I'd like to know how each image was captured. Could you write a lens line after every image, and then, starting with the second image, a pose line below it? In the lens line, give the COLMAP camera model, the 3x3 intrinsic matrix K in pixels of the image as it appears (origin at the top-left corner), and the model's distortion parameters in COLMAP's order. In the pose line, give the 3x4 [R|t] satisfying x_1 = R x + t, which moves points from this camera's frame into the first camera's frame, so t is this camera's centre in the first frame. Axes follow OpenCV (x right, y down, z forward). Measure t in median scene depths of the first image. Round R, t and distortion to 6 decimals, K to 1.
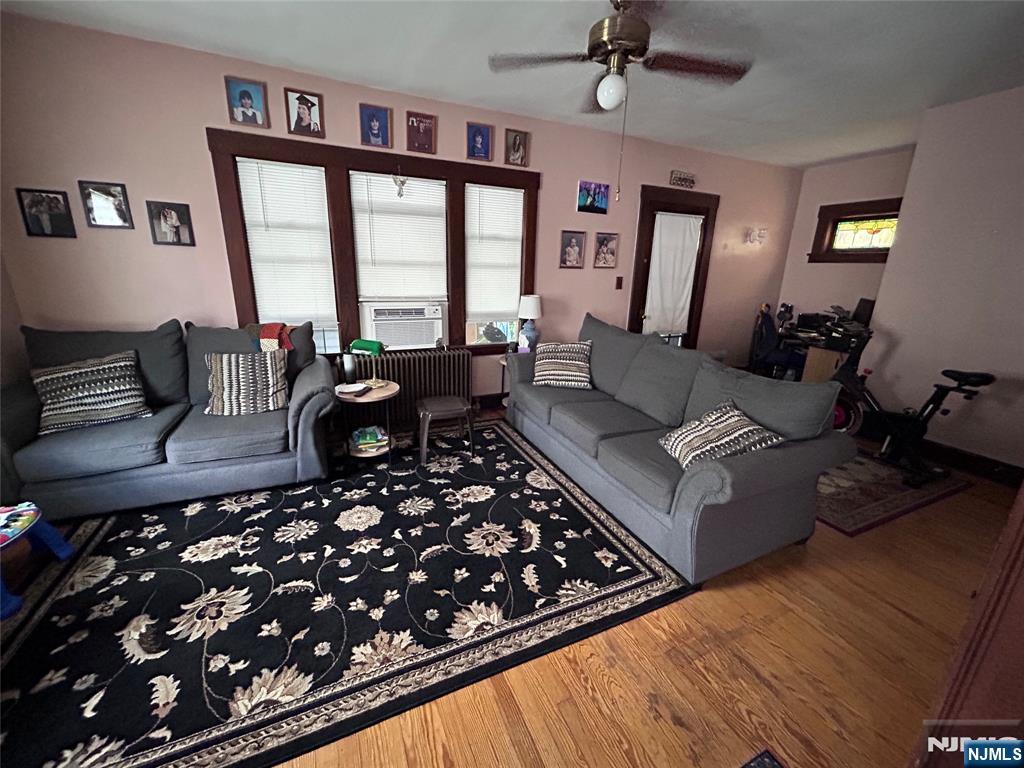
lens RADIAL K [[414.6, 0, 510.3], [0, 414.6, 381.4], [0, 0, 1]] dist [0.005516, 0.000163]
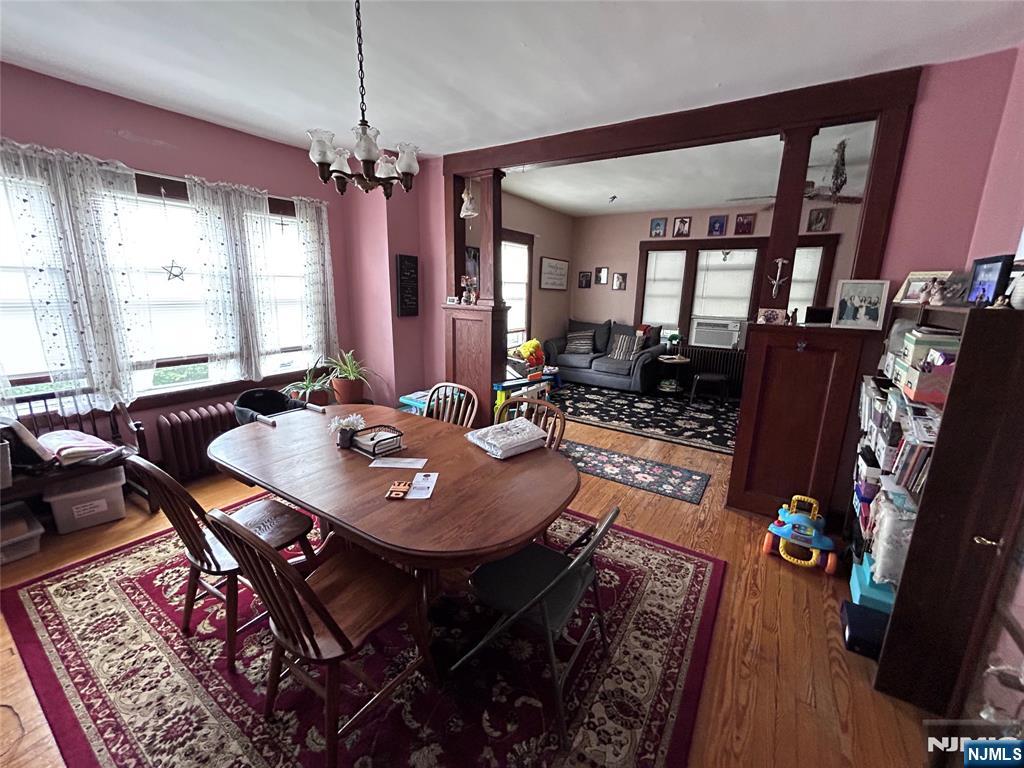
lens RADIAL K [[414.6, 0, 515.0], [0, 414.6, 381.5], [0, 0, 1]] dist [0.005516, 0.000163]
pose [[0.541857, 0.168825, -0.823340, 0.869484], [-0.238399, 0.970256, 0.042054, 0.212900], [0.805951, 0.173496, 0.565988, -0.696825]]
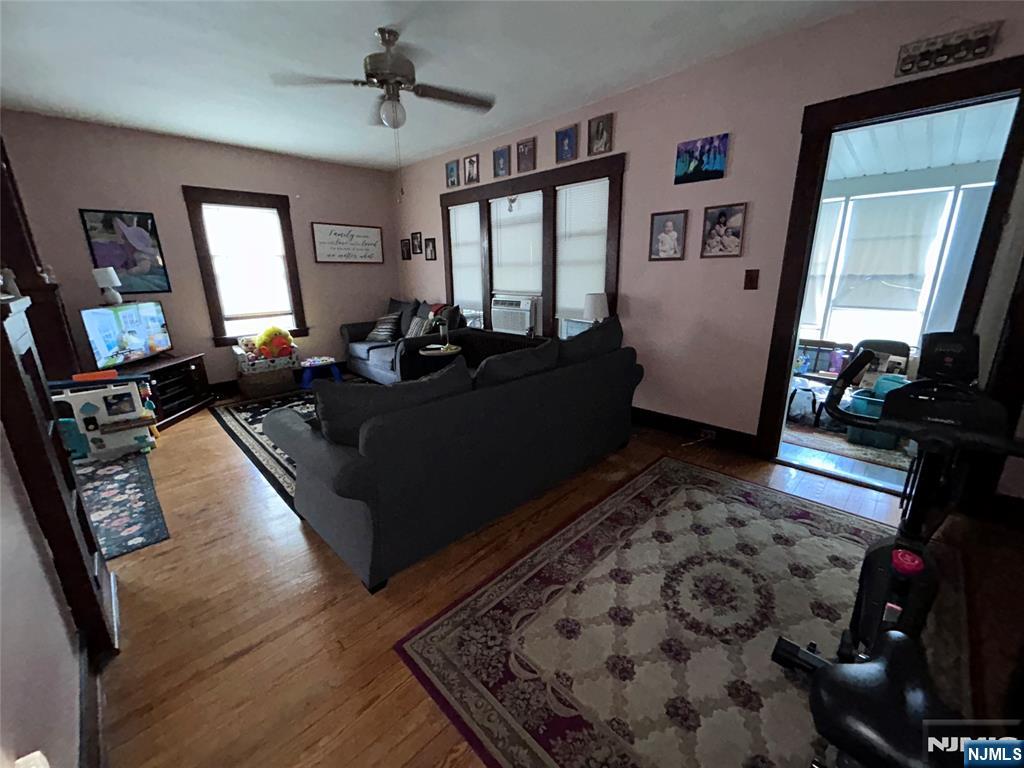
lens RADIAL K [[414.6, 0, 507.9], [0, 414.6, 379.6], [0, 0, 1]] dist [0.005516, 0.000163]
pose [[0.336330, 0.212176, -0.917531, 1.090300], [-0.231896, 0.962948, 0.137675, -0.133007], [0.912746, 0.166468, 0.373071, 0.654866]]
